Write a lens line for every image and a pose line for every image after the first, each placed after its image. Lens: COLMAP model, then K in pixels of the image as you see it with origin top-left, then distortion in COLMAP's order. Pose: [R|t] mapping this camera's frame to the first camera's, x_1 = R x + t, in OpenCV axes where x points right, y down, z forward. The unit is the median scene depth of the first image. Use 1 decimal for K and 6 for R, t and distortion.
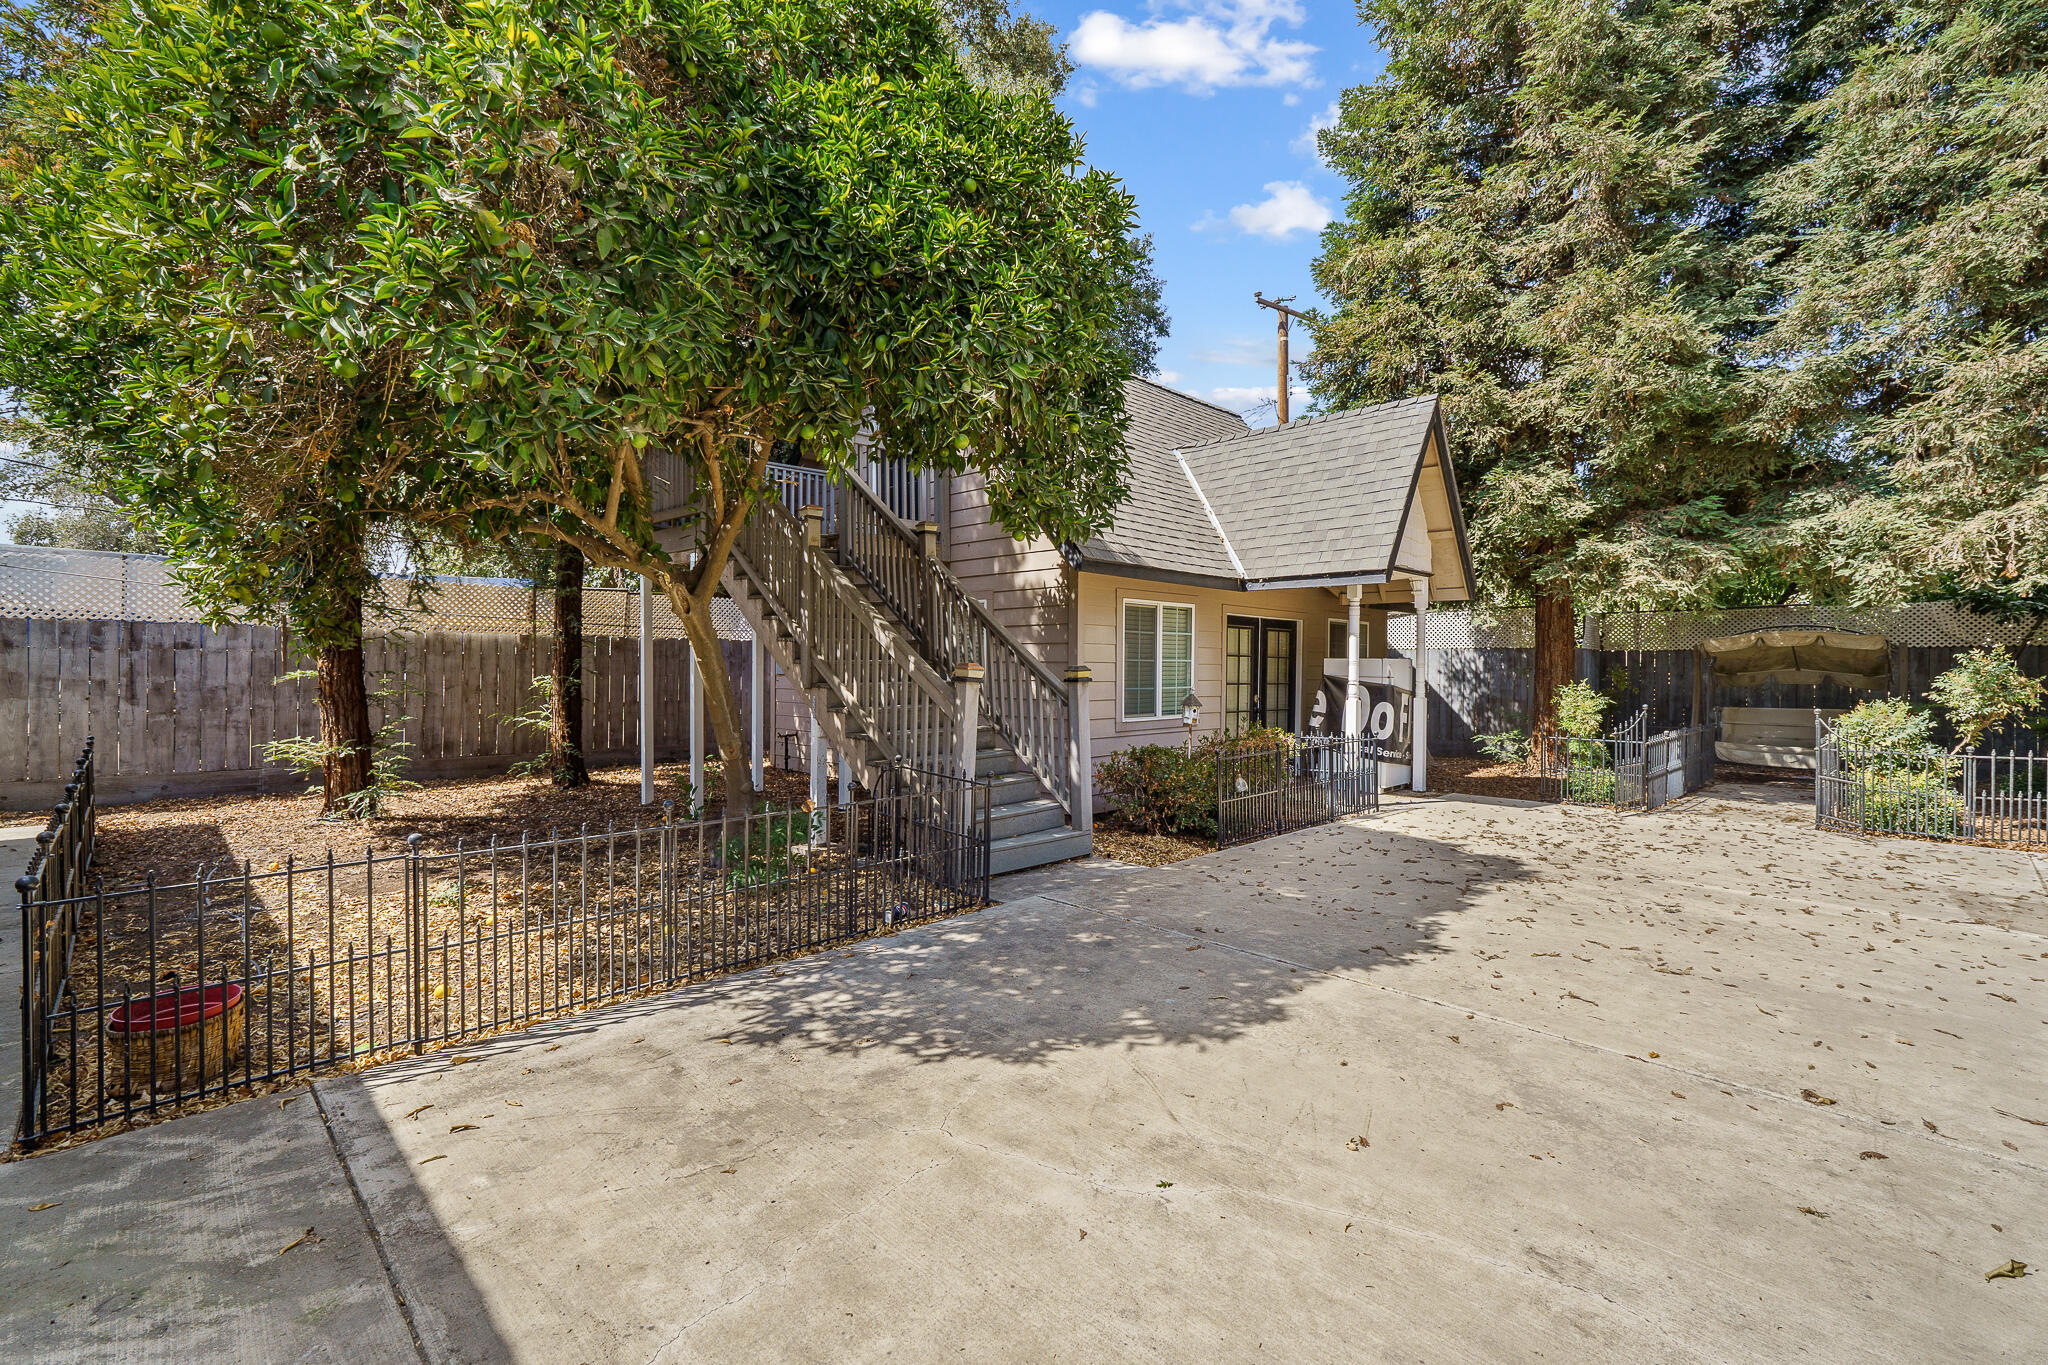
lens RADIAL K [[894.0, 0, 1019.7], [0, 894.0, 685.0], [0, 0, 1]] dist [-0.001526, 0.001278]
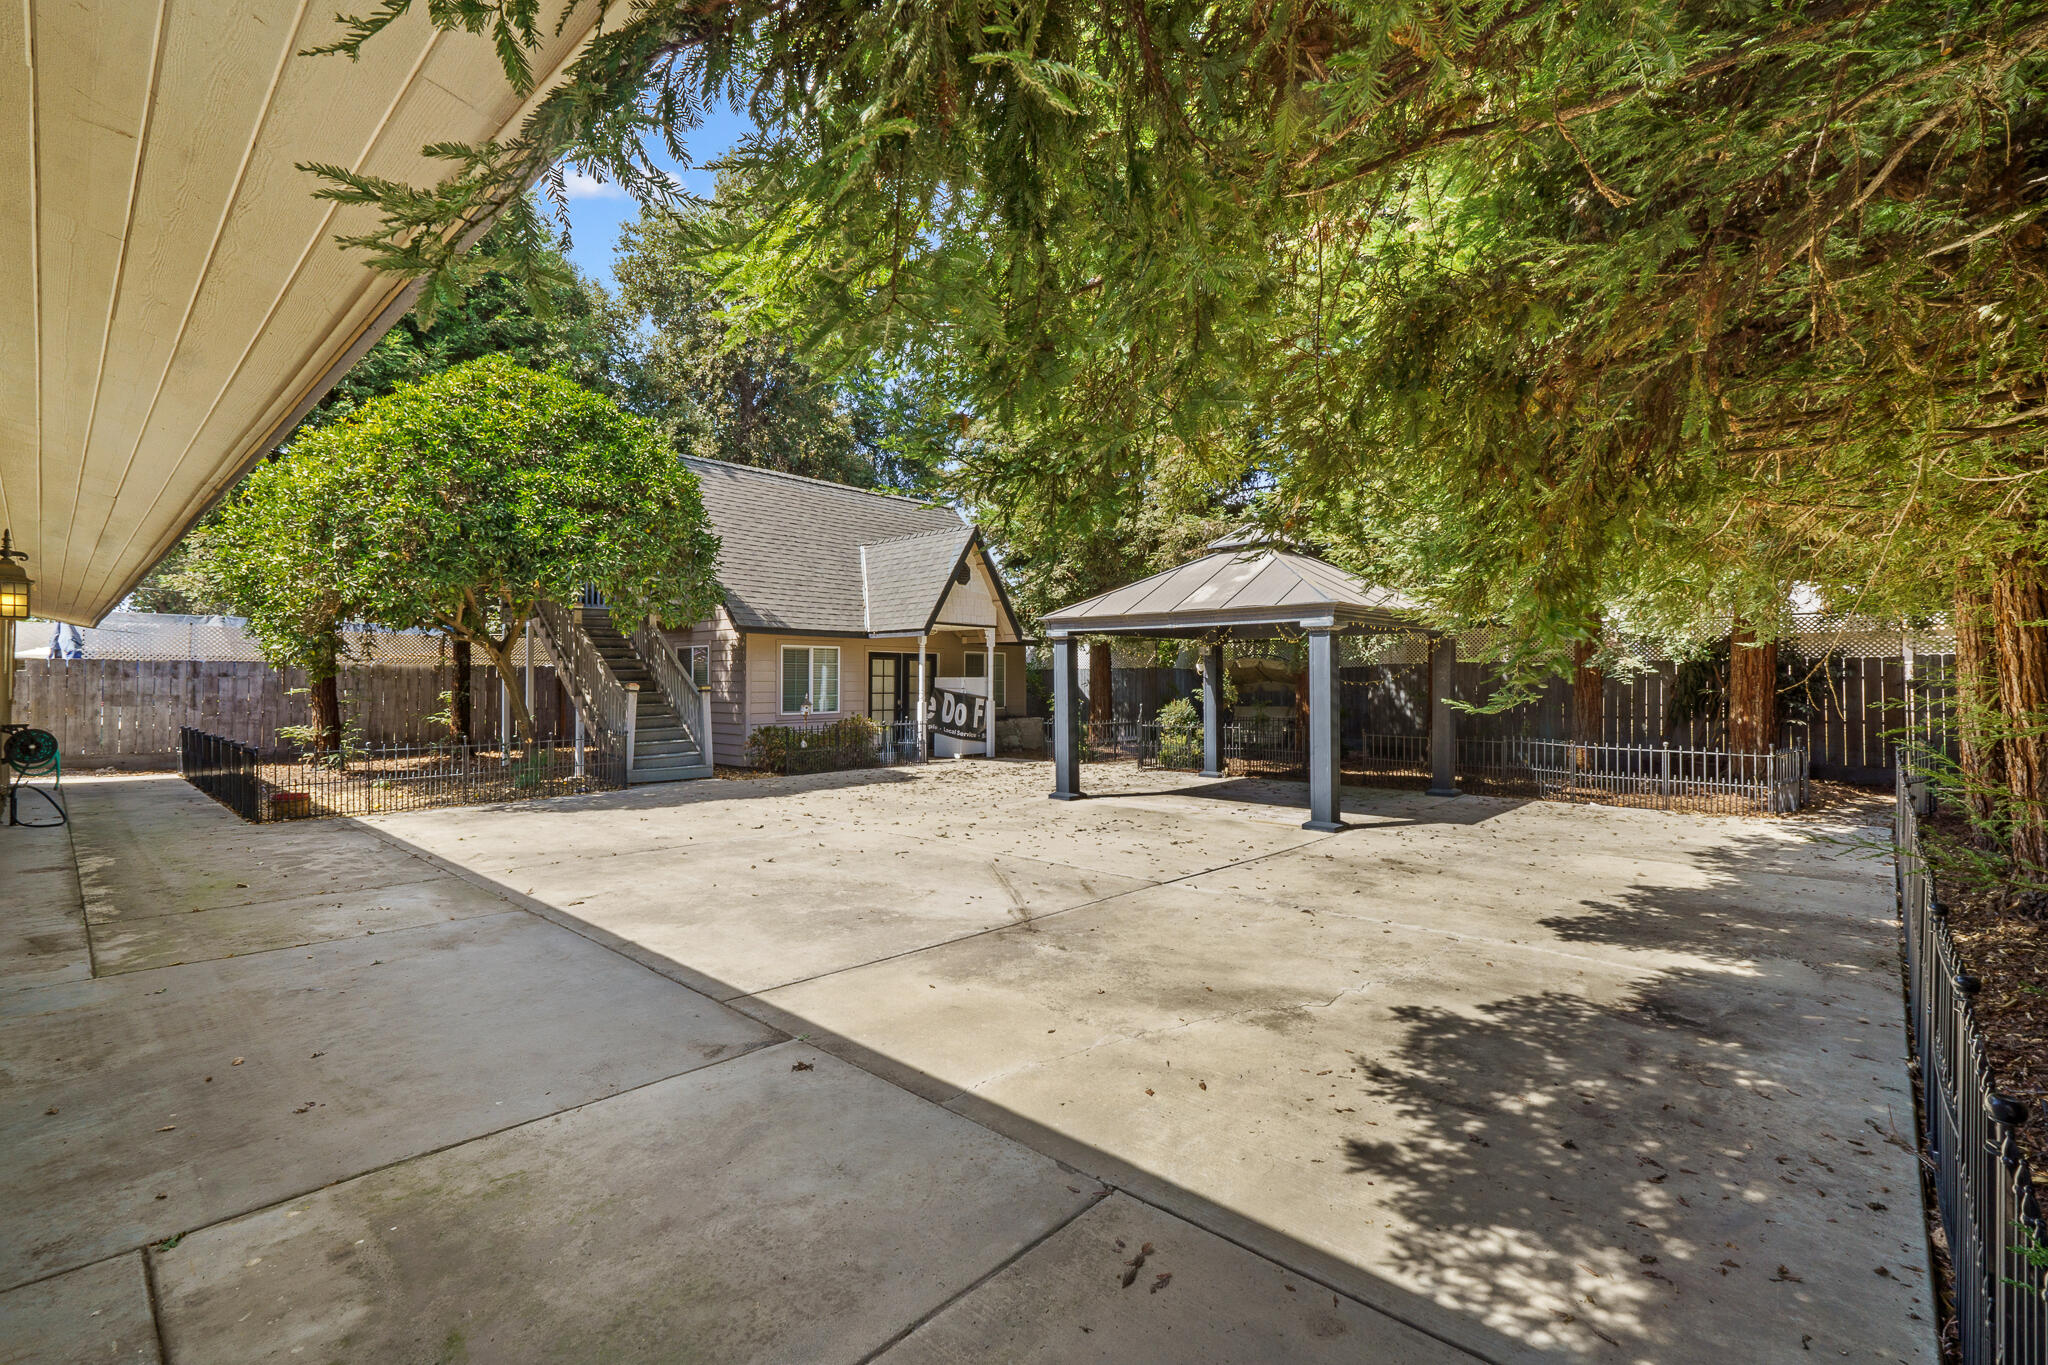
lens RADIAL K [[894.0, 0, 1028.6], [0, 894.0, 682.4], [0, 0, 1]] dist [-0.001526, 0.001278]
pose [[0.998706, -0.006324, 0.050465, 0.503121], [0.007204, 0.999825, -0.017269, 0.010519], [-0.050346, 0.017610, 0.998577, -0.768076]]
